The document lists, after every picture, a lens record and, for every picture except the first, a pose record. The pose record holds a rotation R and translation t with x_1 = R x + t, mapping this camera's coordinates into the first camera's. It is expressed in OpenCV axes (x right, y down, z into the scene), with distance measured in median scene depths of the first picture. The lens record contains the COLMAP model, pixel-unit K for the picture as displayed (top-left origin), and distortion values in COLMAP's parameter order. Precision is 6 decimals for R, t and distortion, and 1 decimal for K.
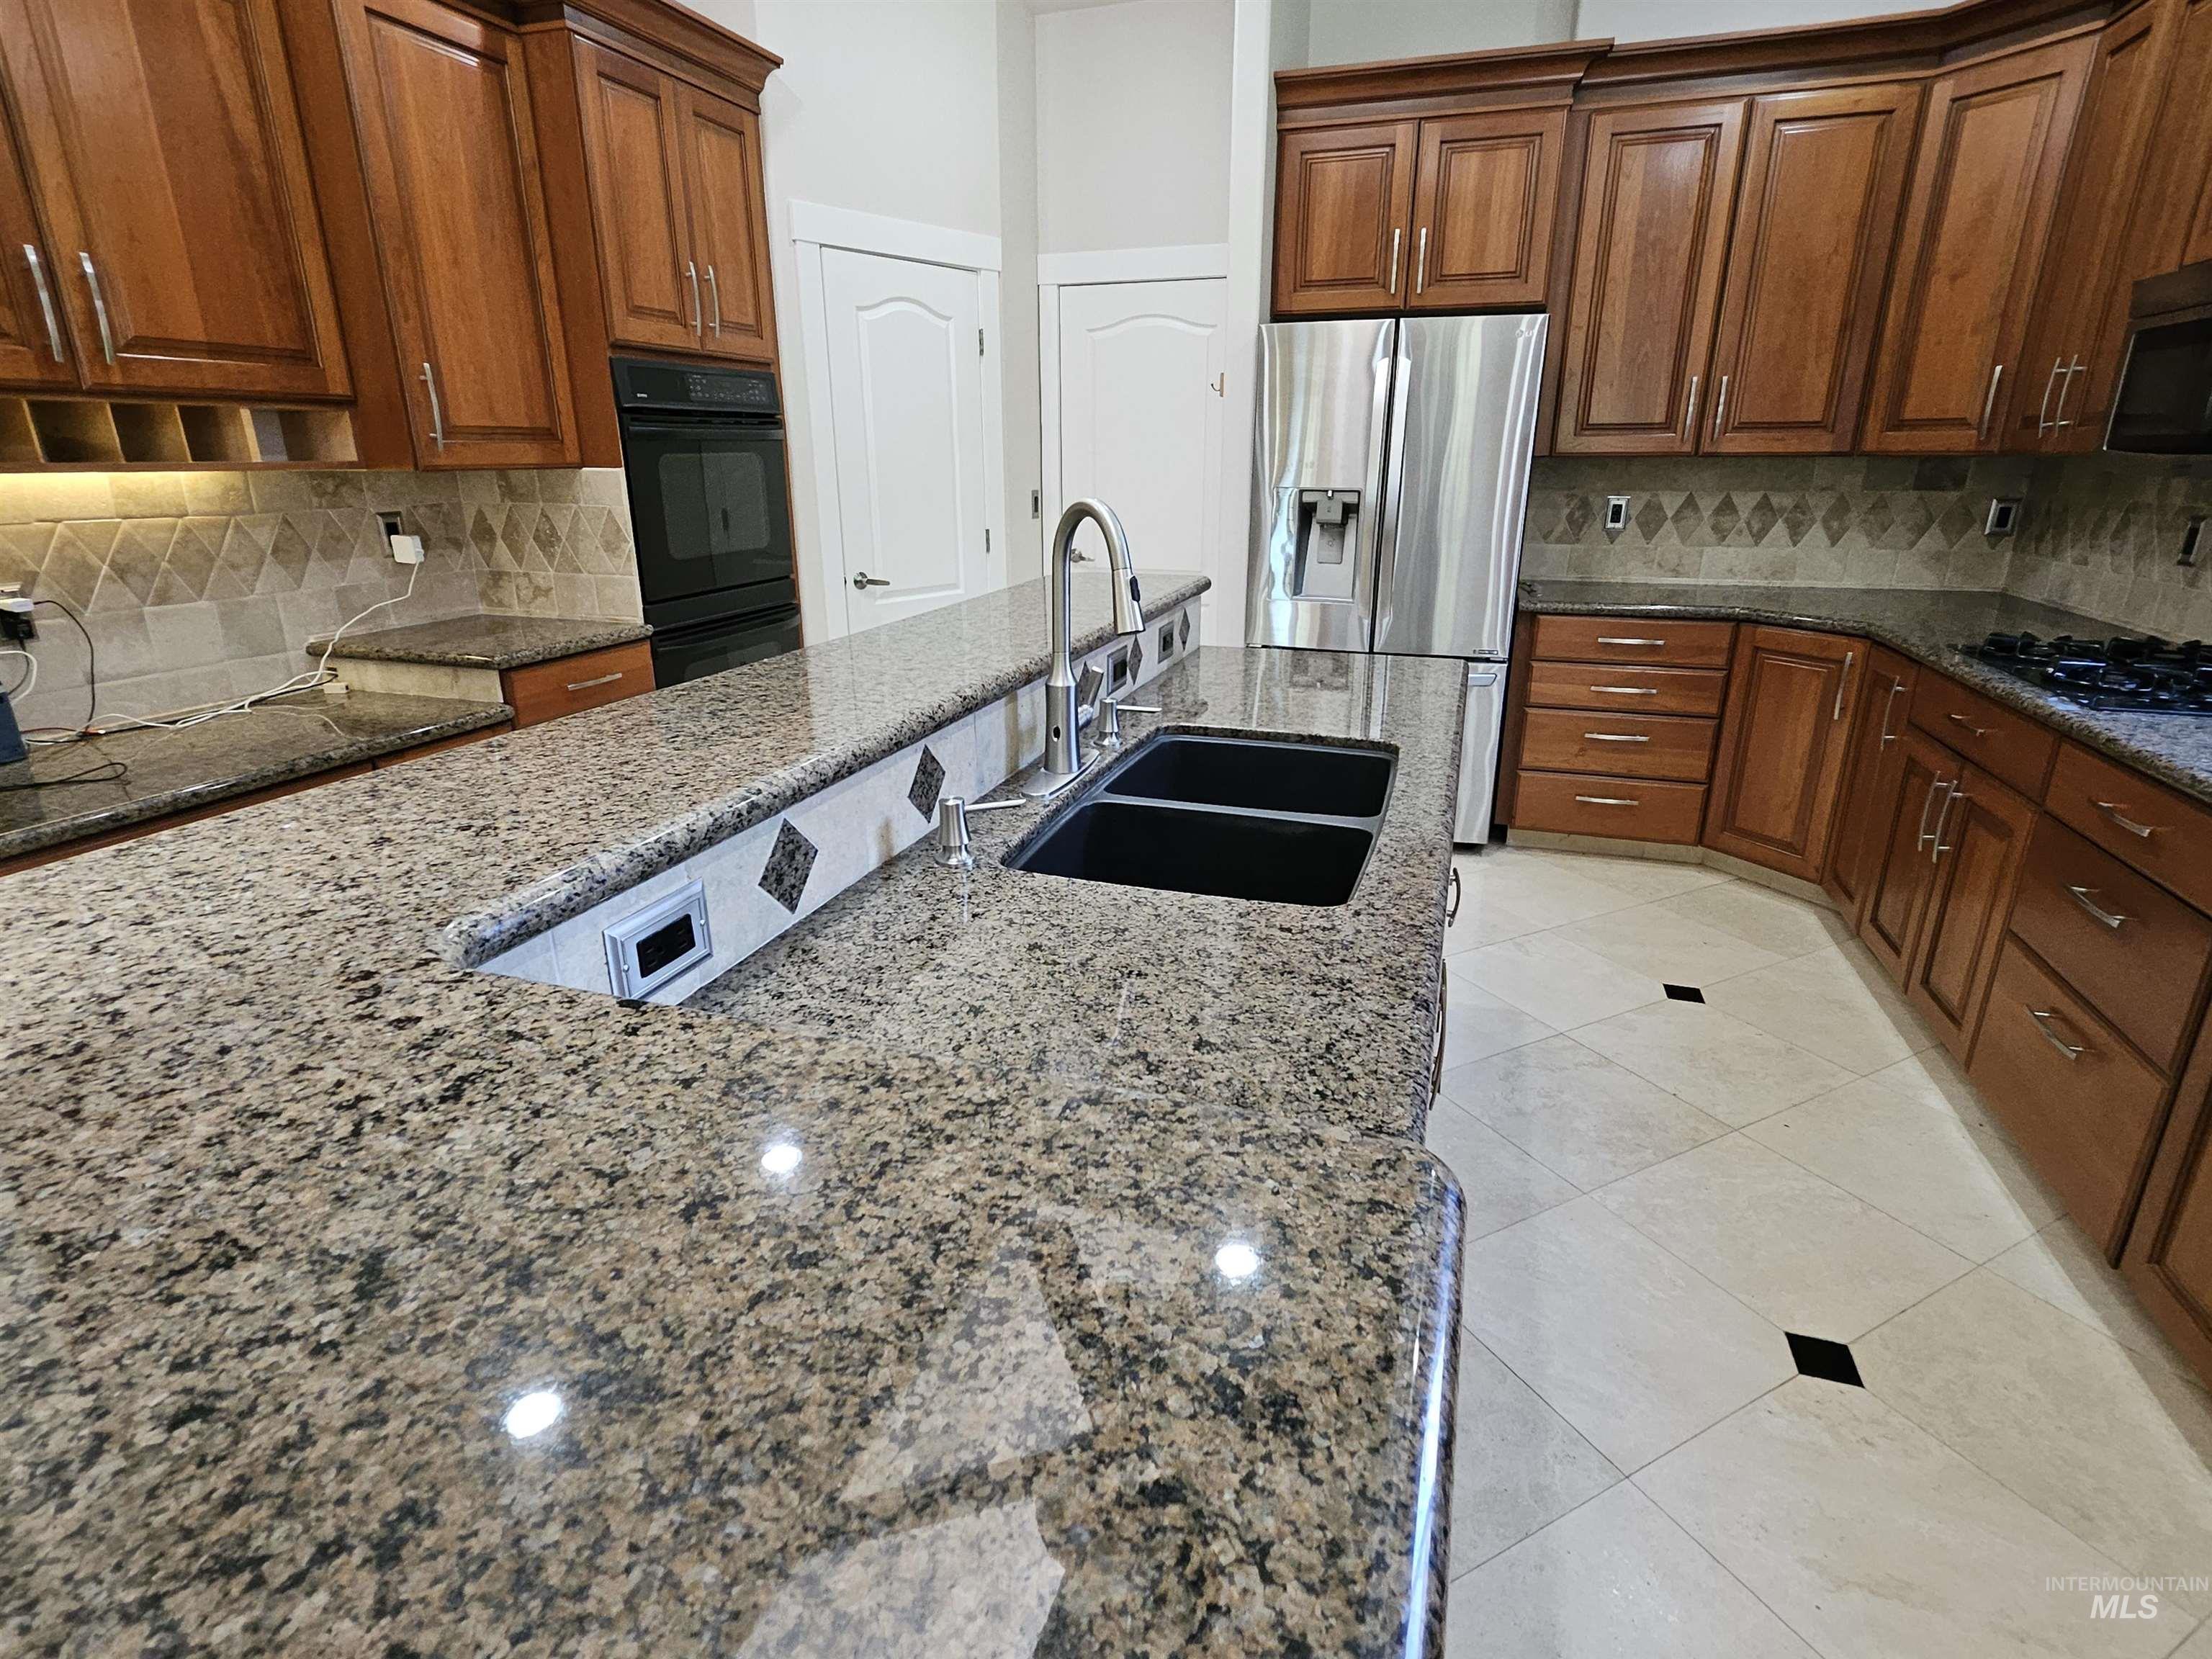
lens RADIAL K [[1096.4, 0, 1104.3], [0, 1096.4, 794.2], [0, 0, 1]] dist [0.003655, -0.000783]
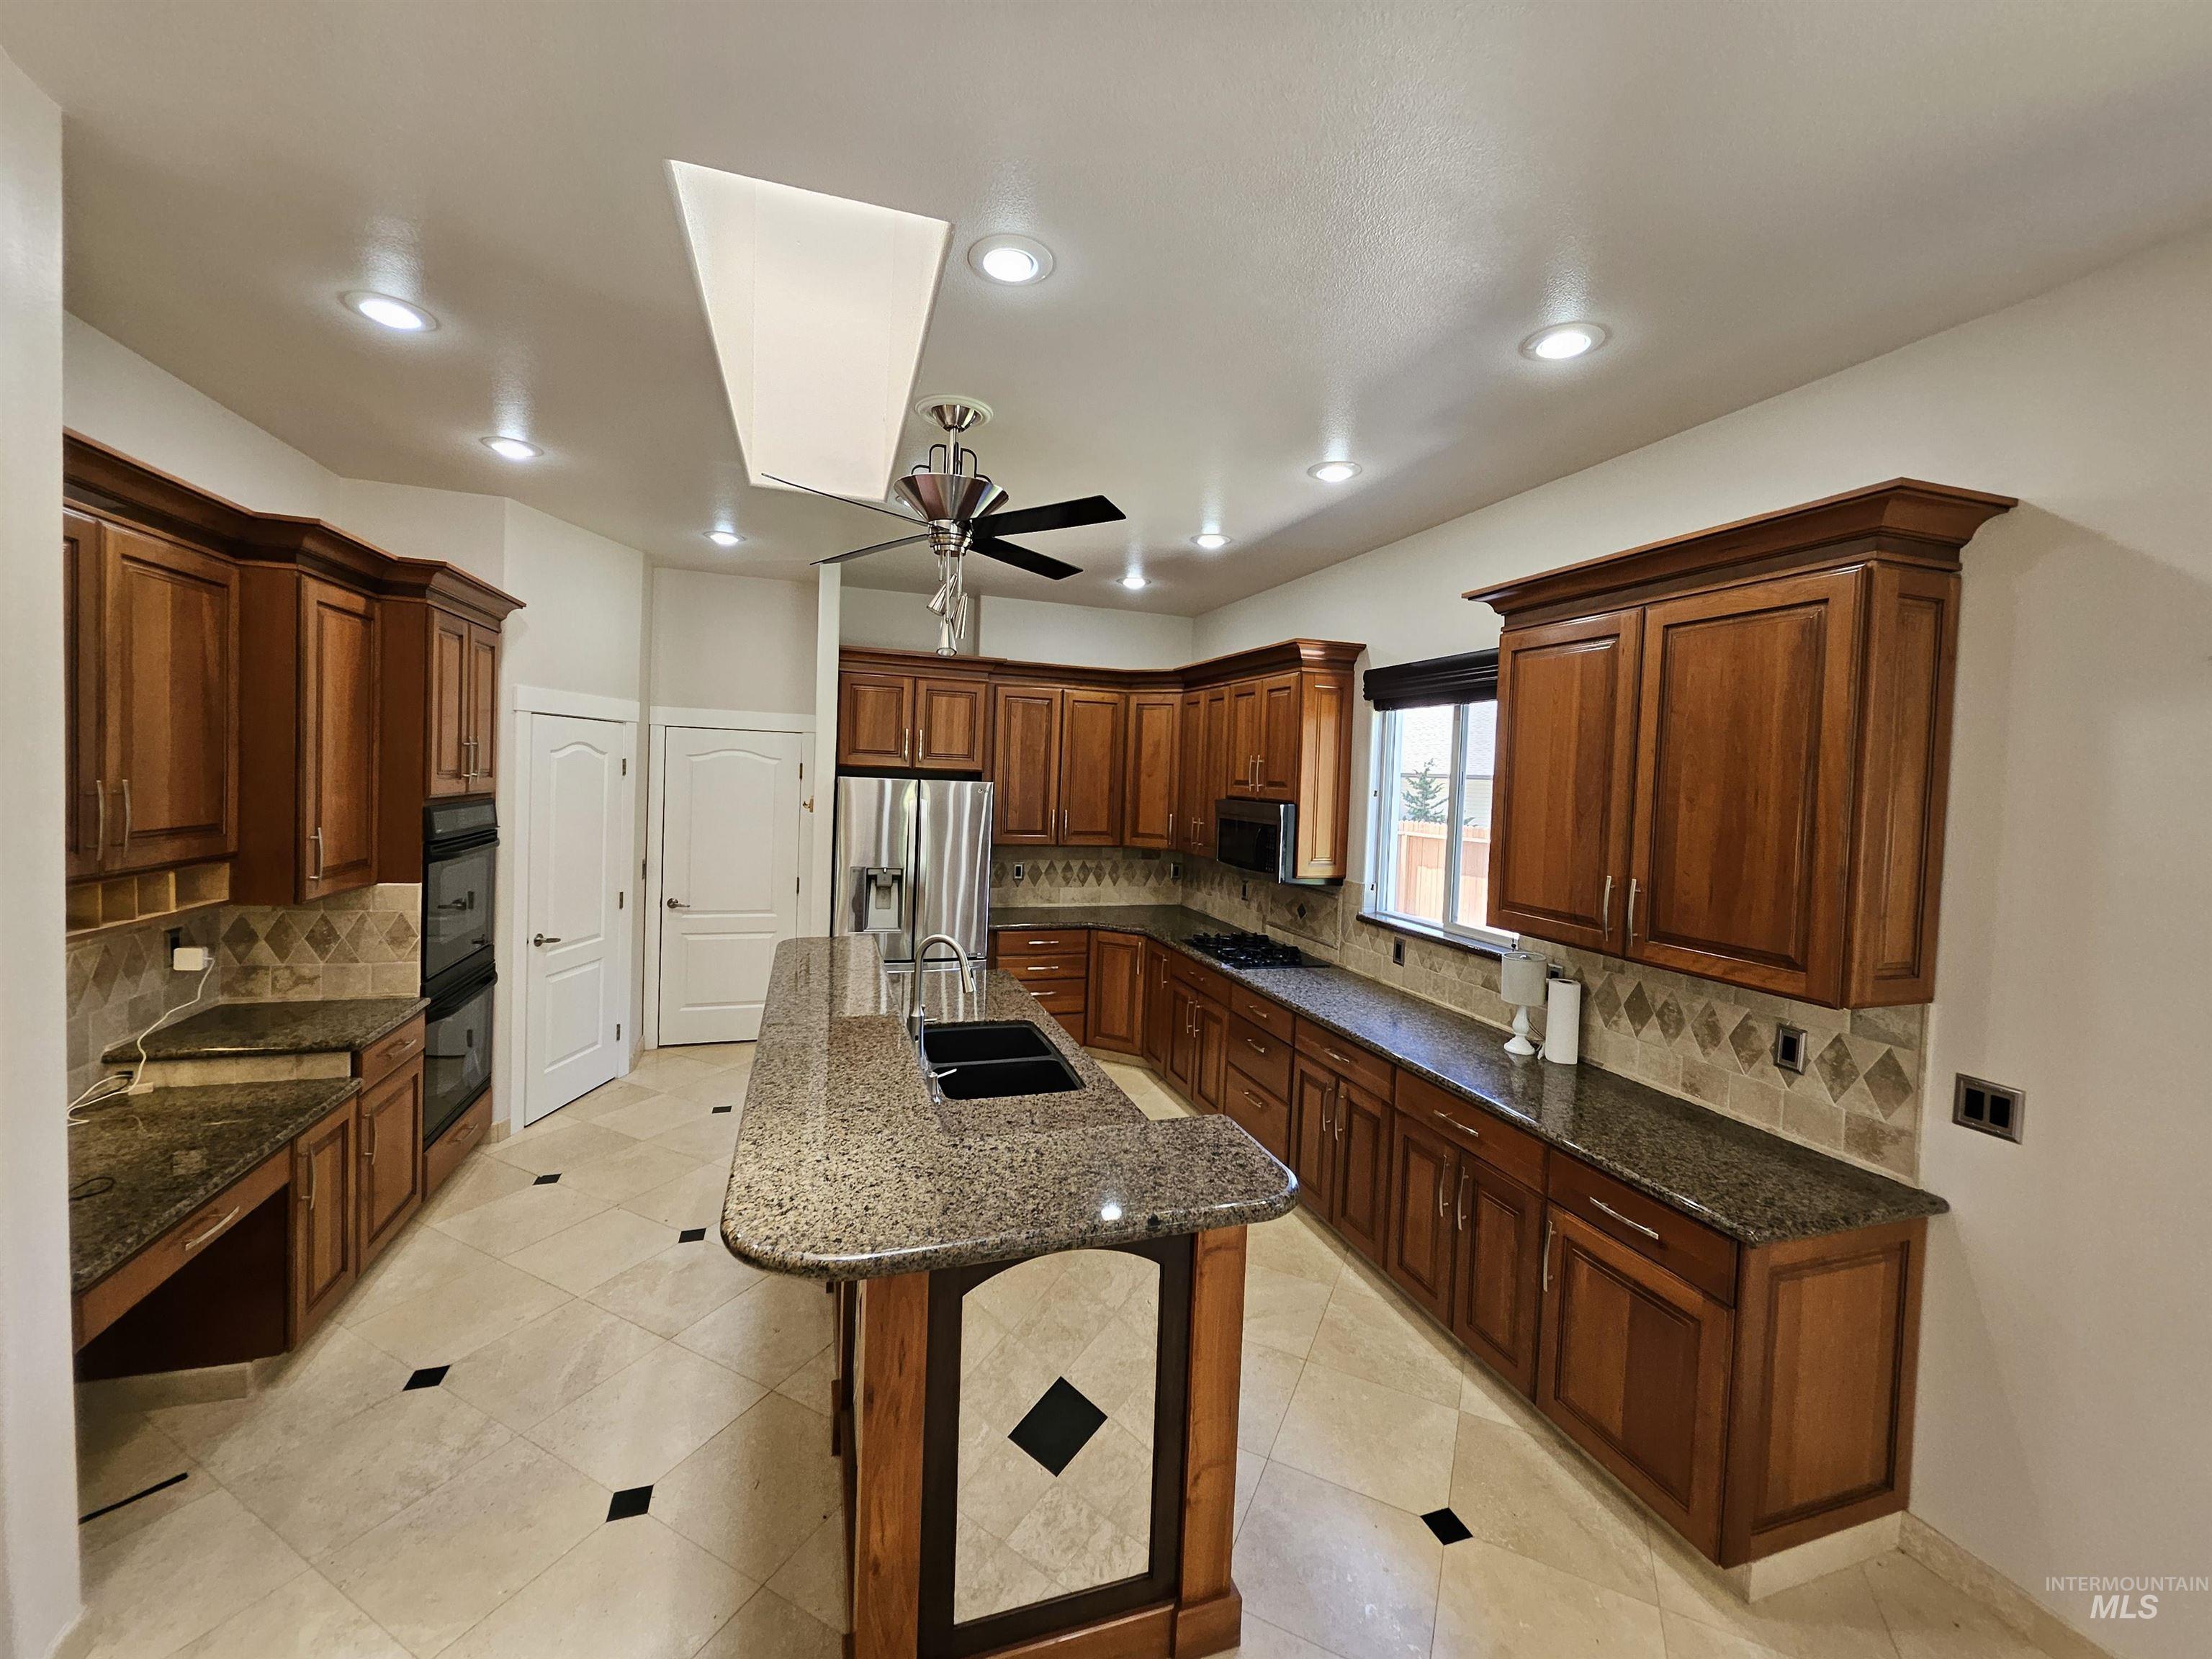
lens RADIAL K [[870.9, 0, 1098.4], [0, 870.9, 798.8], [0, 0, 1]] dist [0.002707, -0.000044]
pose [[0.801120, 0.015068, 0.598314, -0.386999], [0.141014, 0.966787, -0.213160, -0.046804], [-0.581654, 0.255138, 0.772388, -0.322457]]
